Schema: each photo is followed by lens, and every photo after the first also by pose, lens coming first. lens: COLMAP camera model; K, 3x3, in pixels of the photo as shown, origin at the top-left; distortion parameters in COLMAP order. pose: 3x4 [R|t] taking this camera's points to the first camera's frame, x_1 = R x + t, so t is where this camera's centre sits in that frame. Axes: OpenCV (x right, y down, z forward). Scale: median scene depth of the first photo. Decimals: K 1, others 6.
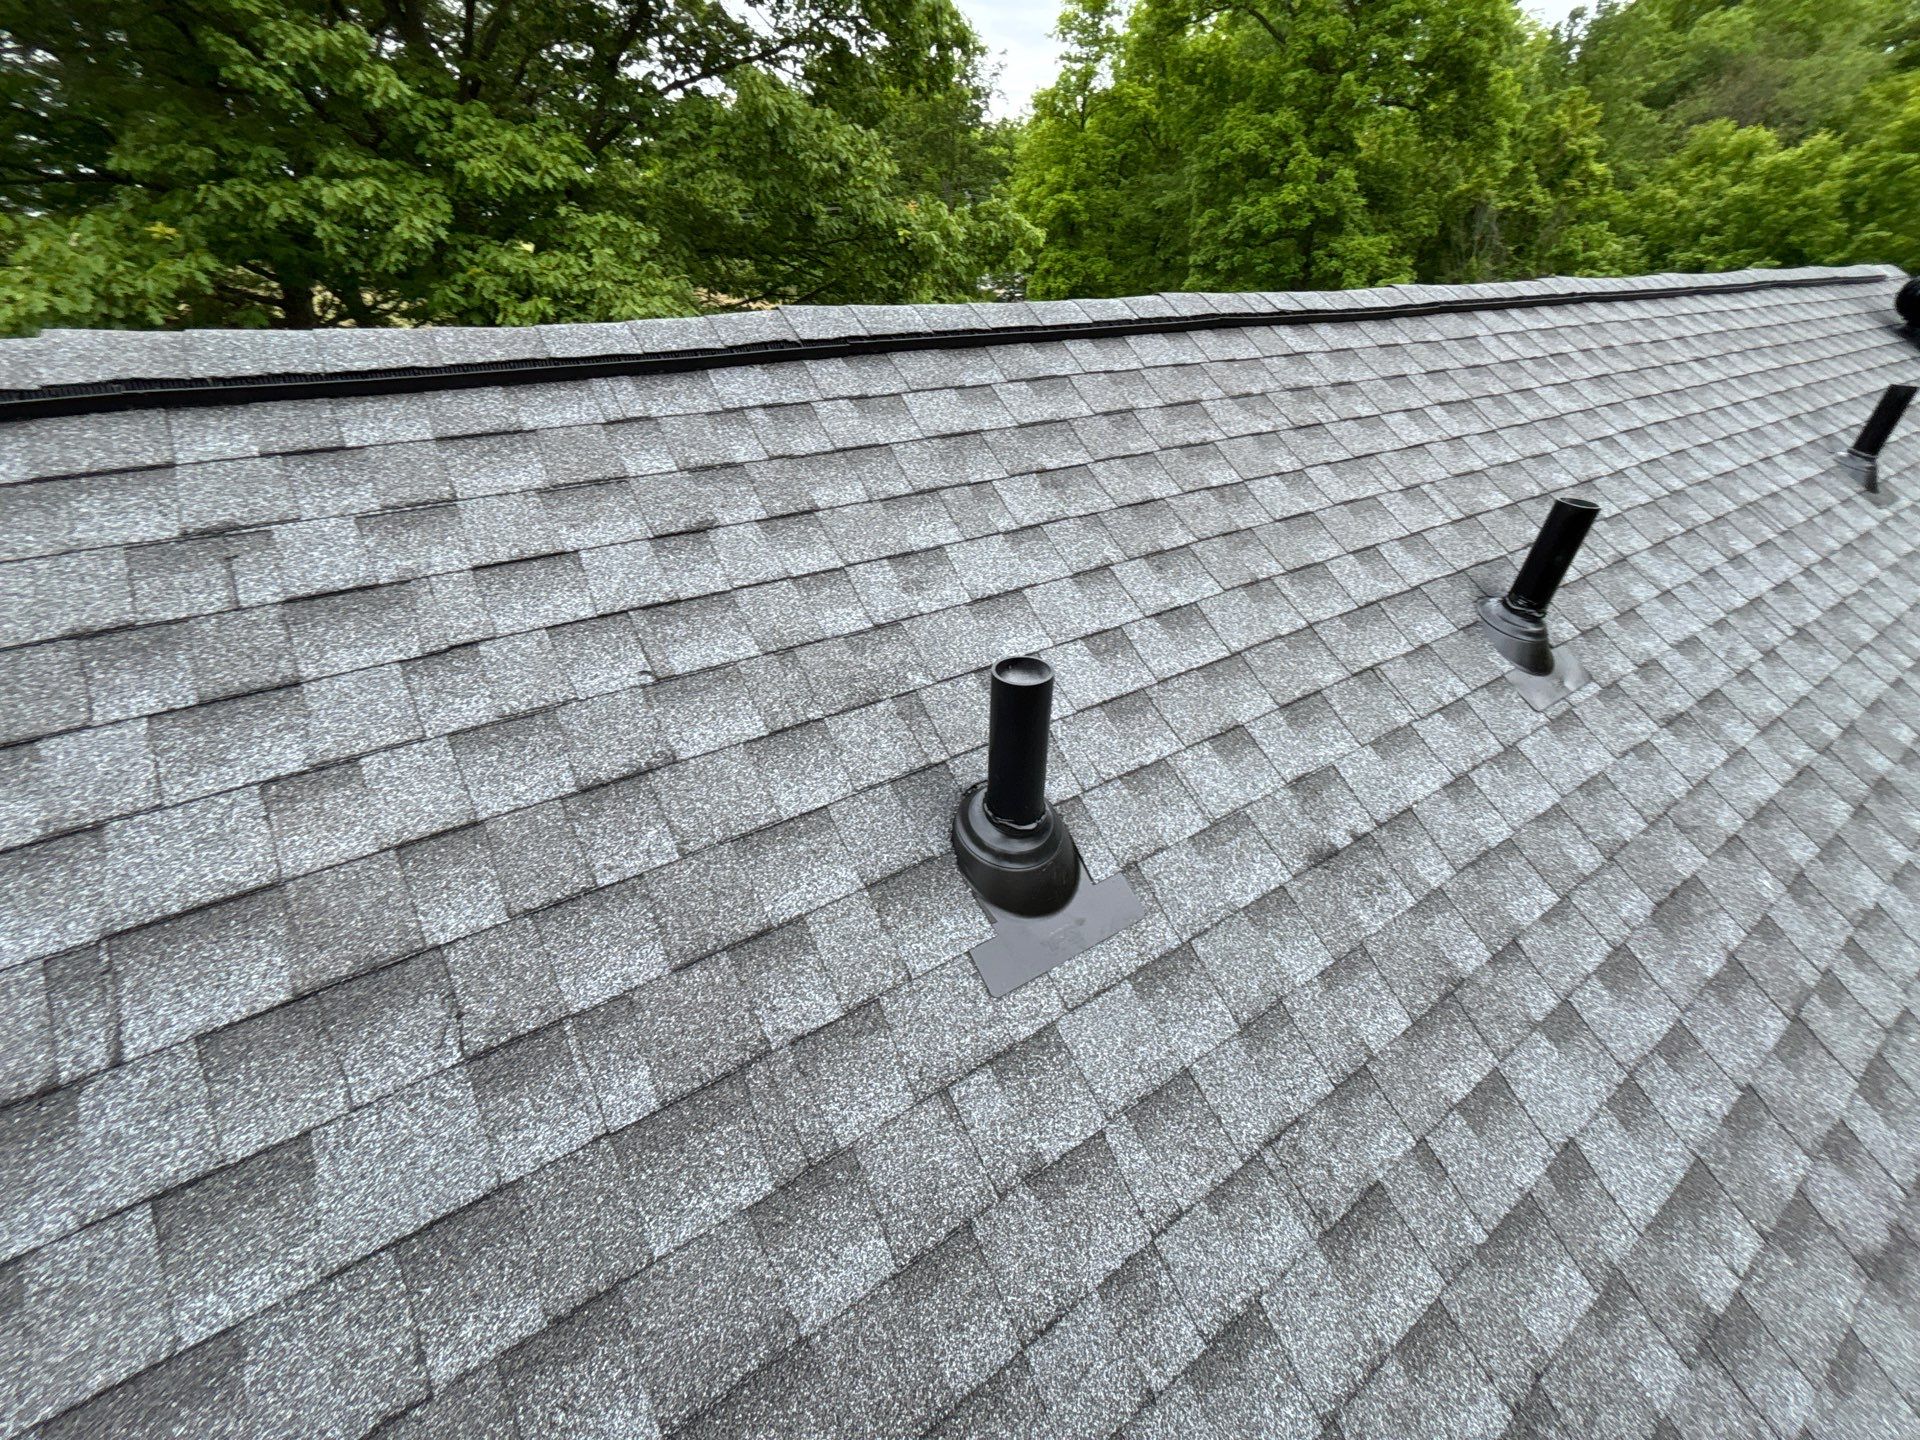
lens RADIAL K [[778.9, 0, 958.6], [0, 778.9, 714.8], [0, 0, 1]] dist [0.000992, -0.000648]
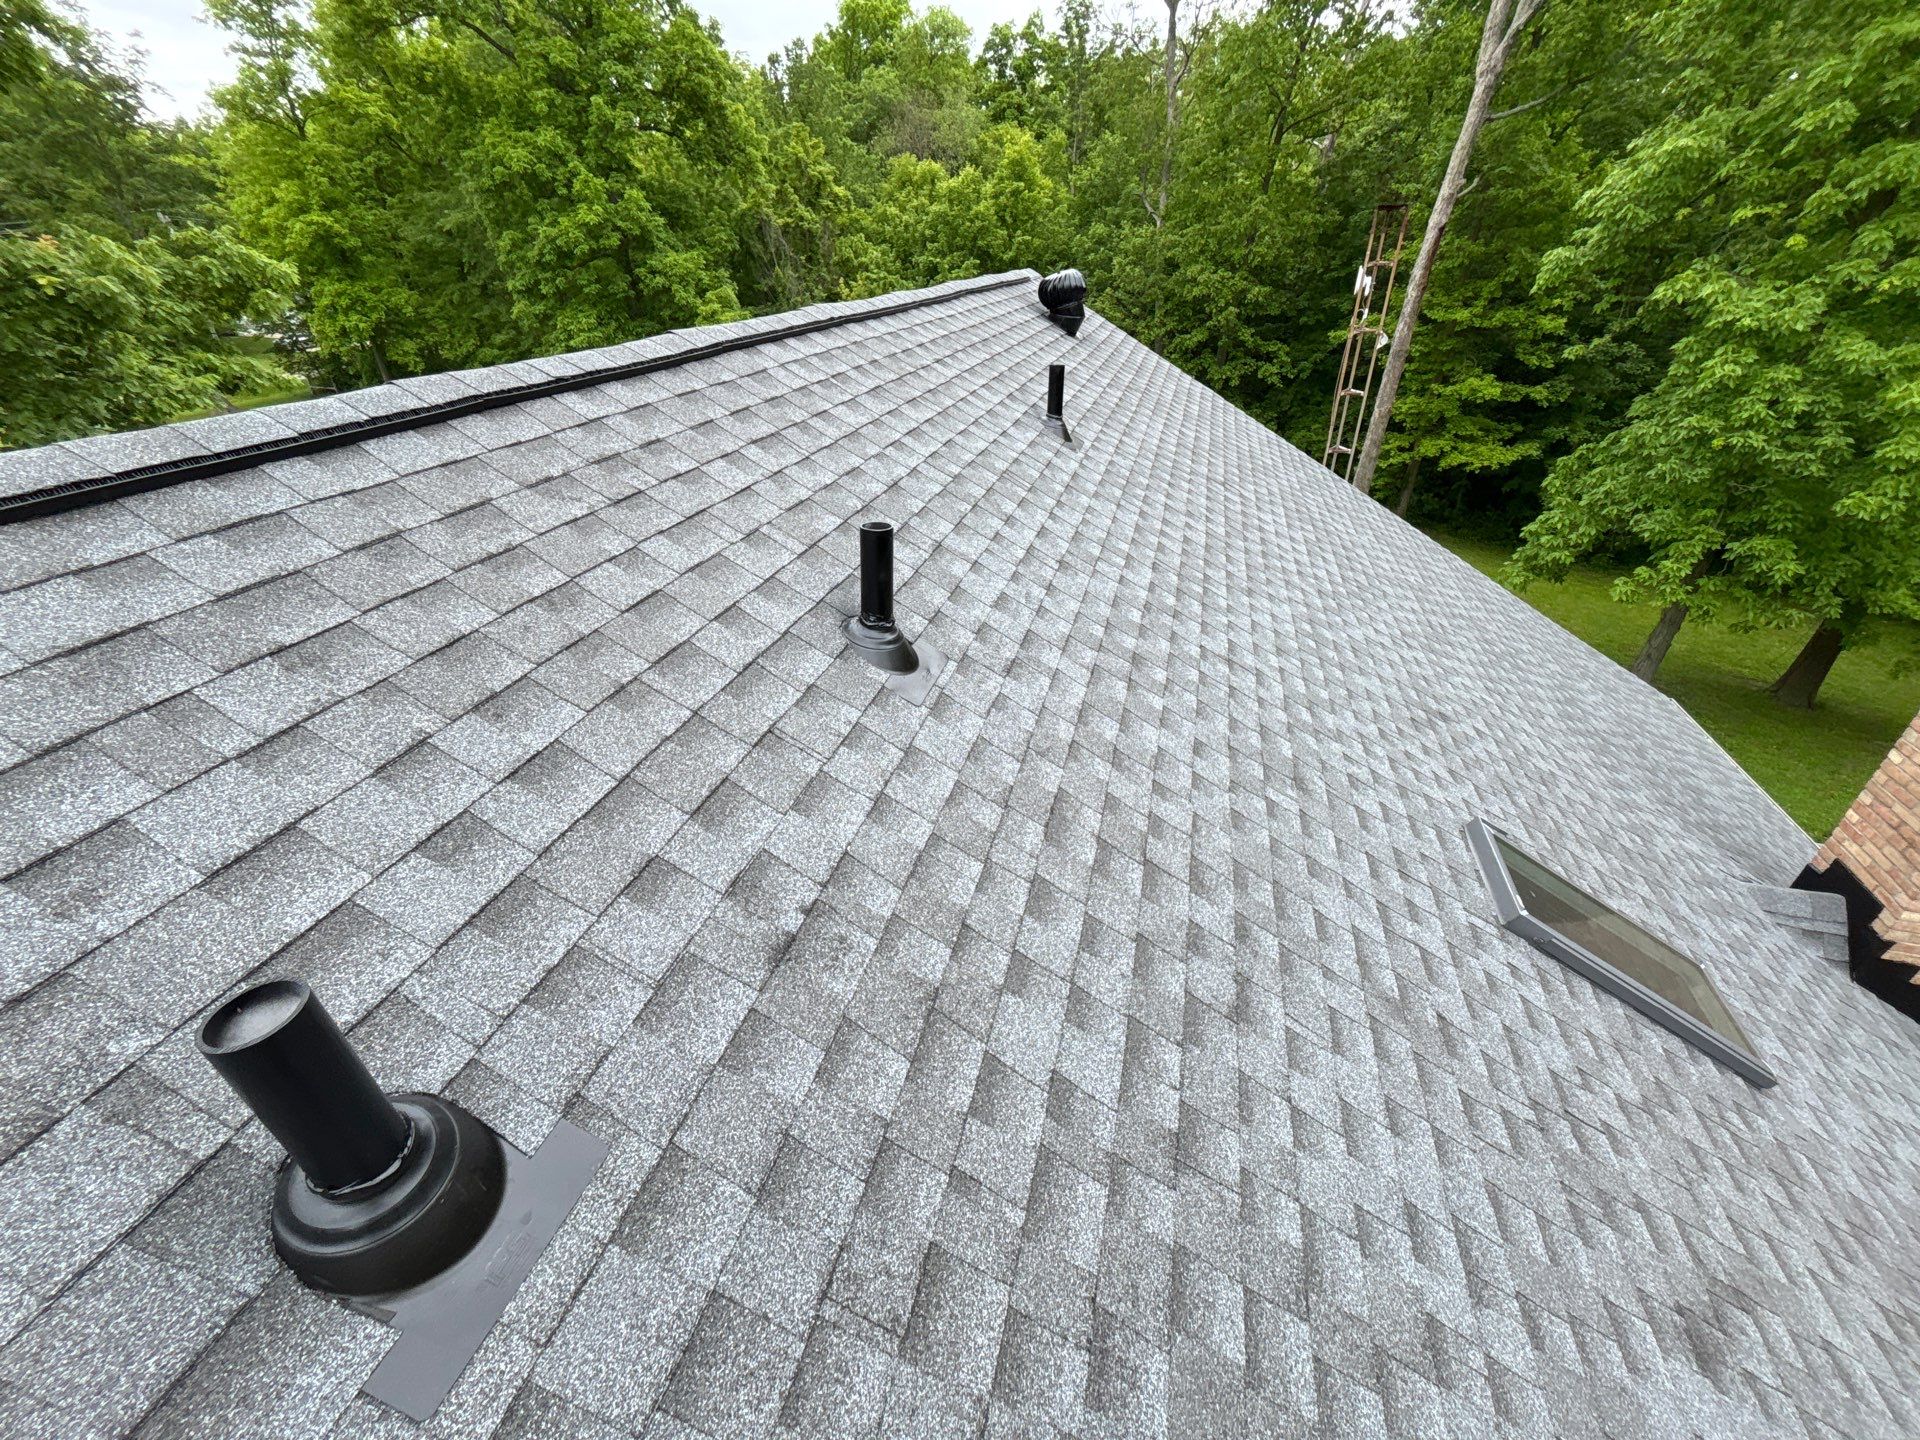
lens RADIAL K [[778.9, 0, 964.4], [0, 778.9, 716.0], [0, 0, 1]] dist [0.000992, -0.000648]
pose [[0.751464, -0.363442, 0.550647, 0.137681], [0.371203, 0.922872, 0.102542, -0.069755], [-0.545445, 0.127345, 0.828416, 0.018313]]
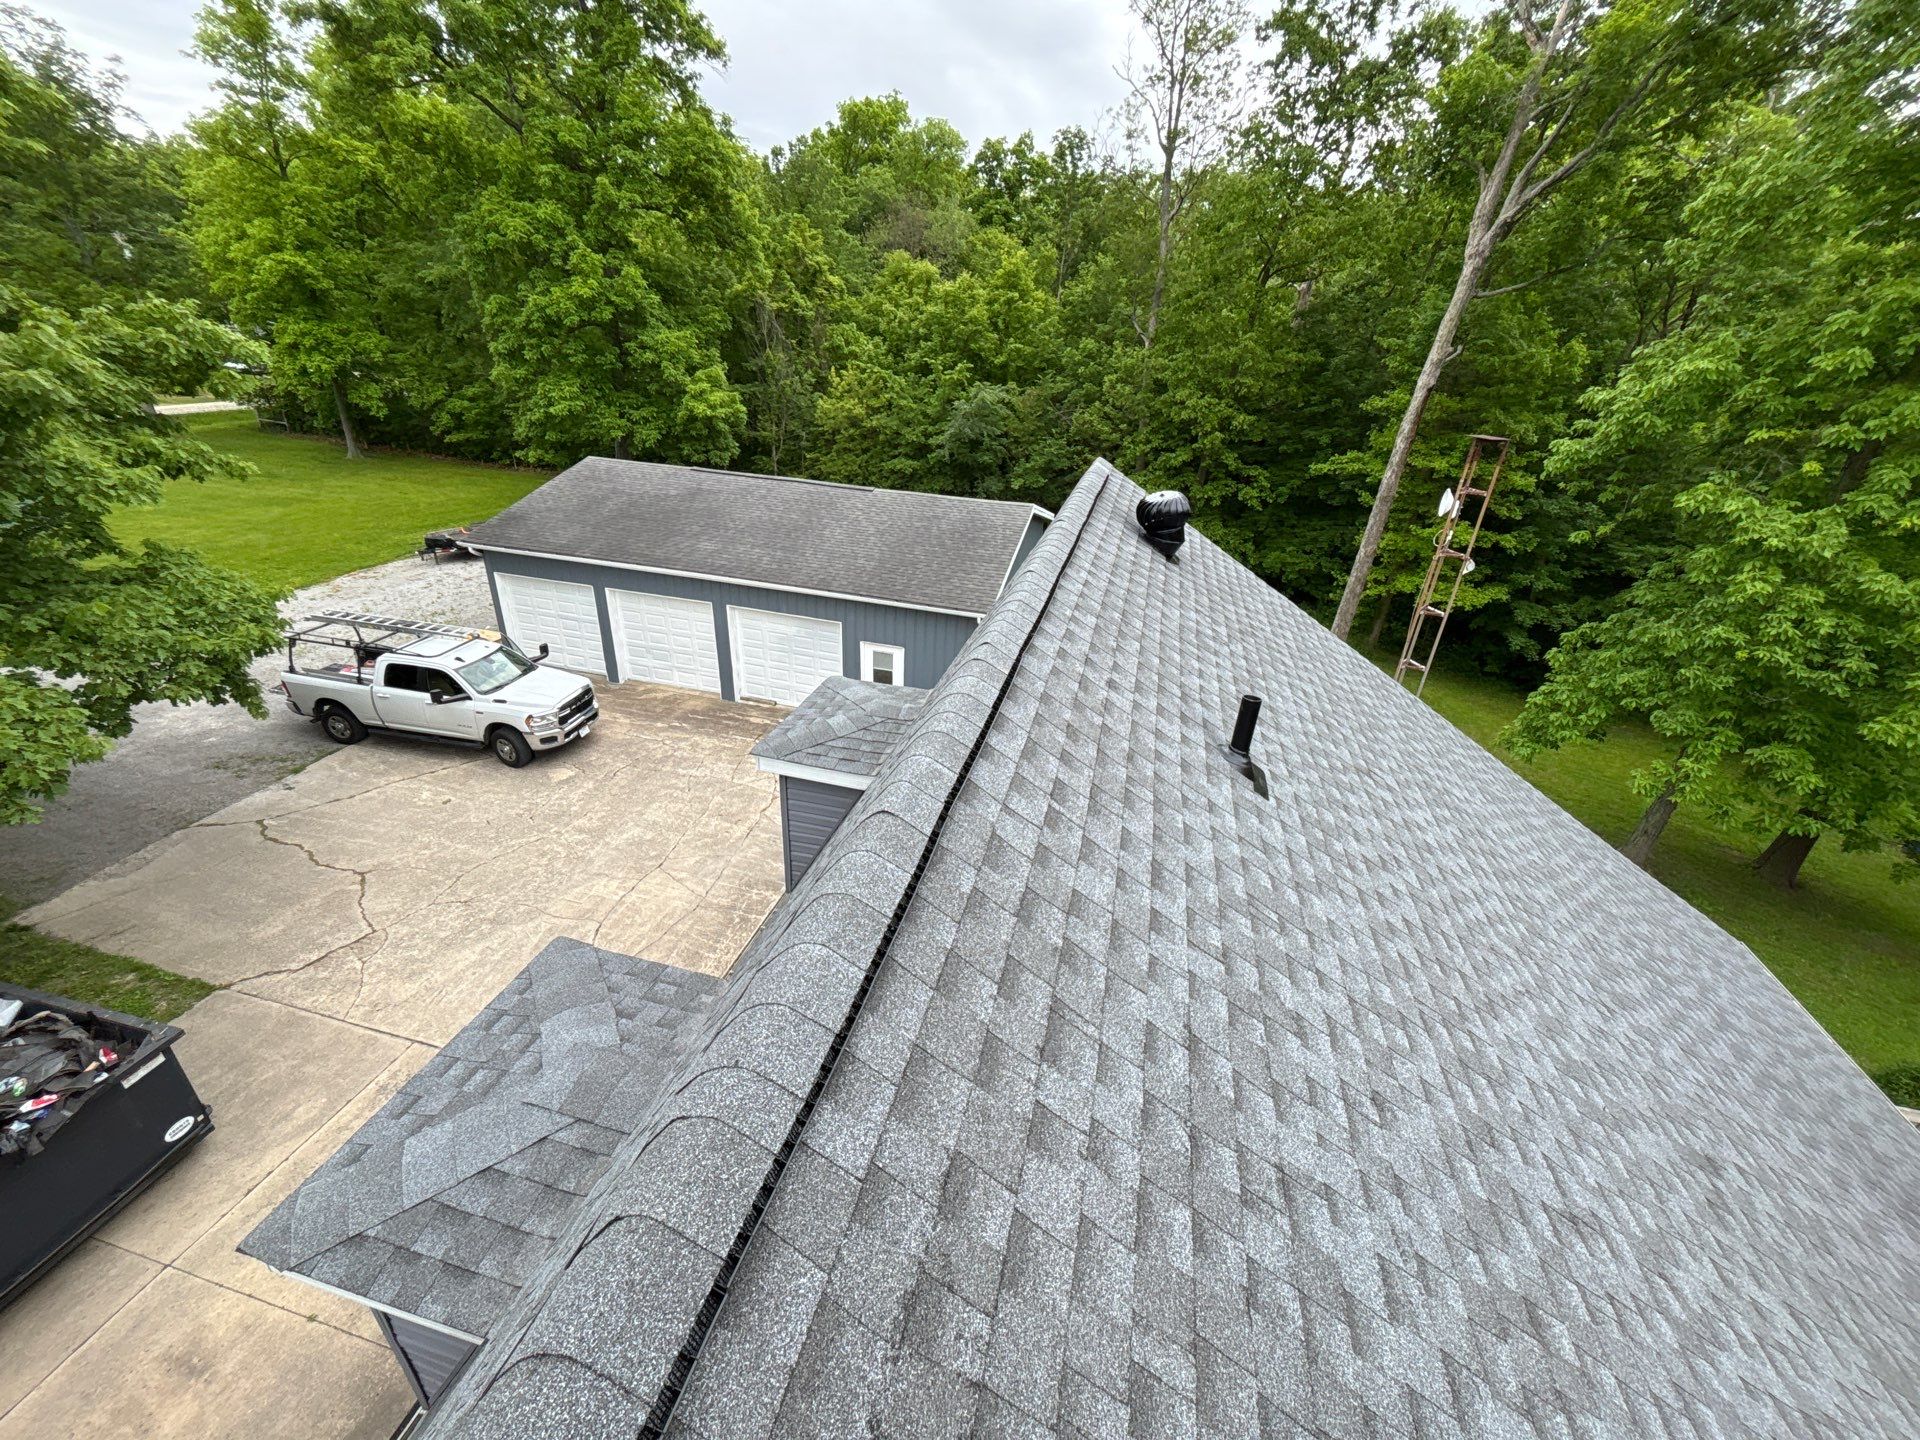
lens RADIAL K [[778.9, 0, 968.8], [0, 778.9, 717.1], [0, 0, 1]] dist [0.000992, -0.000648]
pose [[0.726996, -0.276001, 0.628729, 0.260864], [0.314473, 0.947816, 0.052450, -0.872007], [-0.610396, 0.159588, 0.775853, 0.541494]]
